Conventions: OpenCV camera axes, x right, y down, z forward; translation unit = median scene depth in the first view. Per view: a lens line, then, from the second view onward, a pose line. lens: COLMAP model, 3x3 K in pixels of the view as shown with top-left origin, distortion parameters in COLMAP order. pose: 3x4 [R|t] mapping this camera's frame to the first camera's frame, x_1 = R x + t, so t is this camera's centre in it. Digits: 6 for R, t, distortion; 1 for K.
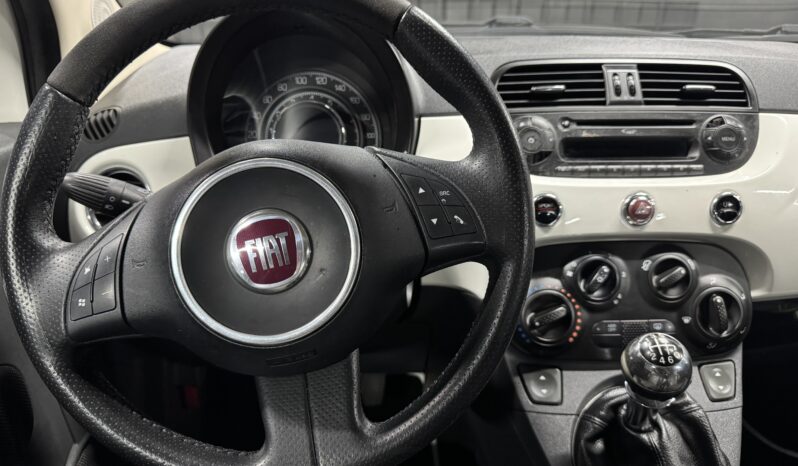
lens RADIAL K [[590.3, 0, 396.8], [0, 590.3, 231.6], [0, 0, 1]] dist [0.015253, -0.012796]
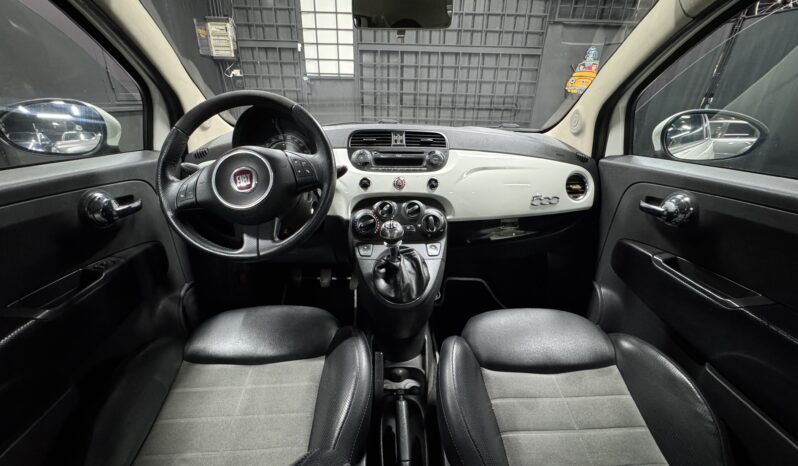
lens RADIAL K [[327.3, 0, 398.5], [0, 327.3, 235.8], [0, 0, 1]] dist [-0.006068, -0.000295]
pose [[0.999334, 0.002150, 0.036427, 0.341791], [-0.000885, 0.999397, -0.034700, 0.246800], [-0.036480, 0.034645, 0.998734, -0.469794]]
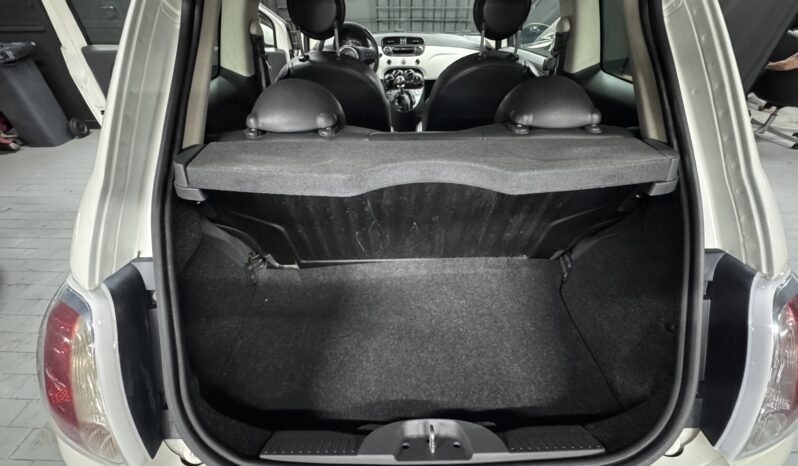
lens RADIAL K [[327.3, 0, 396.3], [0, 327.3, 236.0], [0, 0, 1]] dist [-0.006068, -0.000295]
pose [[0.999976, -0.006161, -0.003127, 0.320982], [0.006680, 0.977699, 0.209907, 1.042716], [0.001764, -0.209923, 0.977716, -2.799190]]
